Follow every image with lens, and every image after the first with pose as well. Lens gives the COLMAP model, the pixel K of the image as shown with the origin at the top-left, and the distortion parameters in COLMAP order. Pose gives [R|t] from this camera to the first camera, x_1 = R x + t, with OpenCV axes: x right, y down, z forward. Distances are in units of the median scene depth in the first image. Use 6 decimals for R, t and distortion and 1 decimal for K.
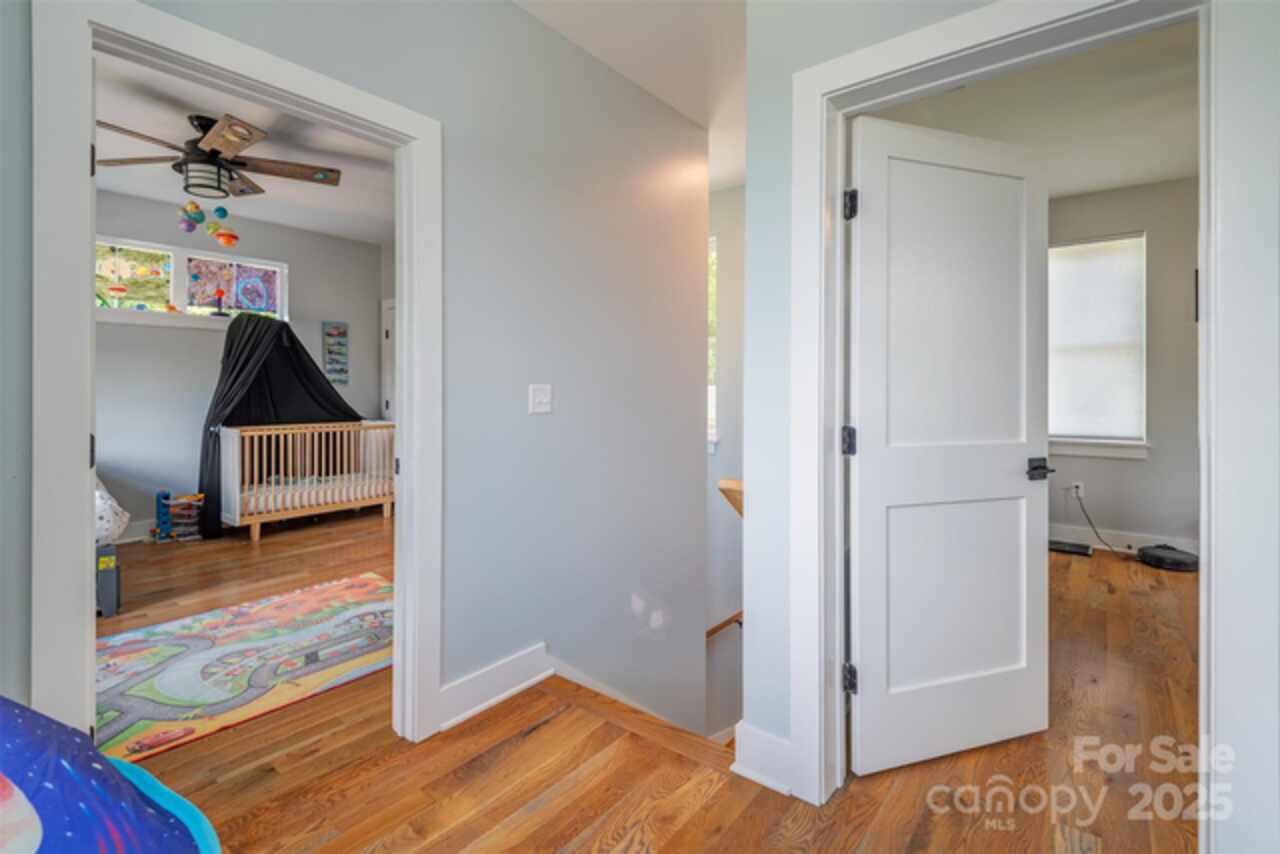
lens RADIAL K [[586.0, 0, 644.3], [0, 586.0, 389.4], [0, 0, 1]] dist [0.000354, -0.000873]
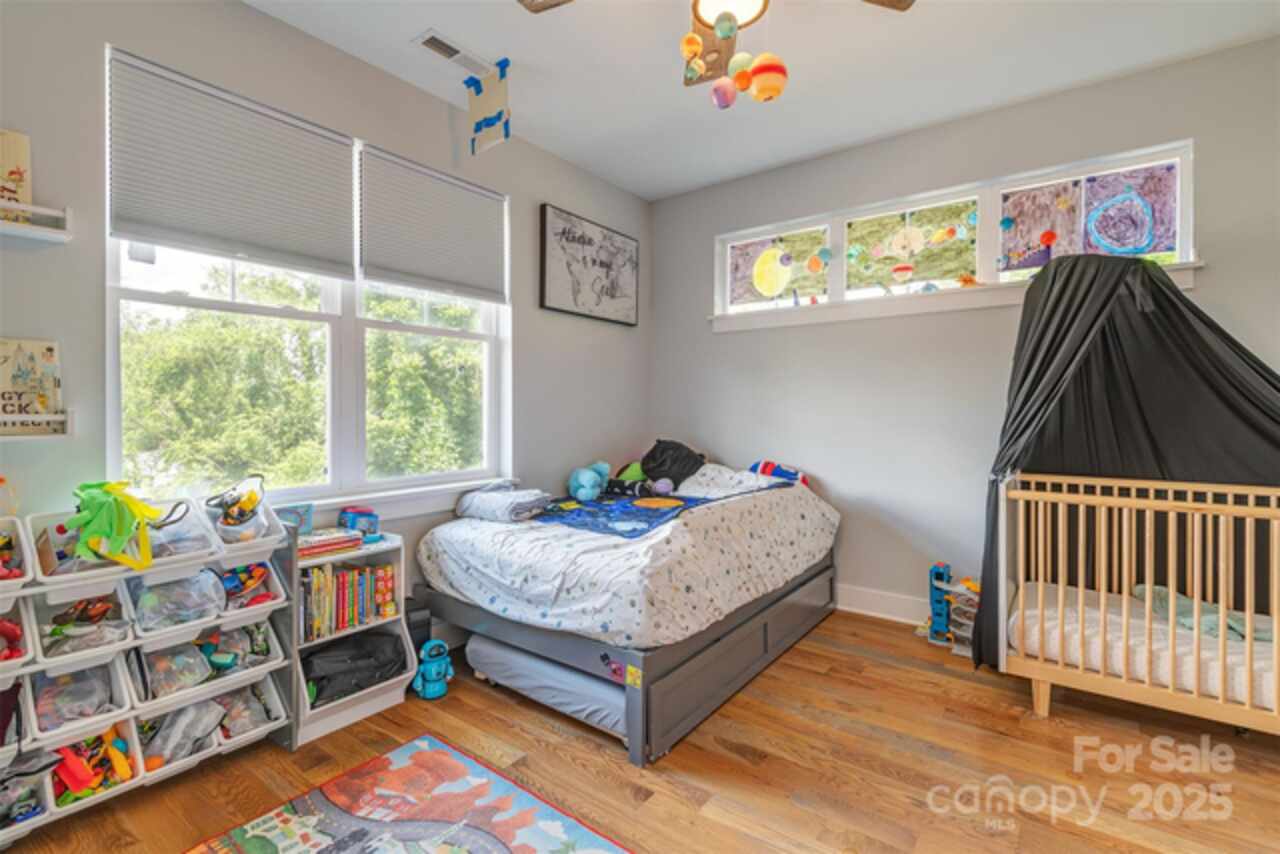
lens RADIAL K [[596.8, 0, 639.5], [0, 596.8, 411.9], [0, 0, 1]] dist [-0.002041, -0.000837]
pose [[0.019713, -0.000436, -0.999806, -0.164090], [0.001721, 0.999998, -0.000403, 0.003584], [0.999804, -0.001713, 0.019714, 0.626134]]
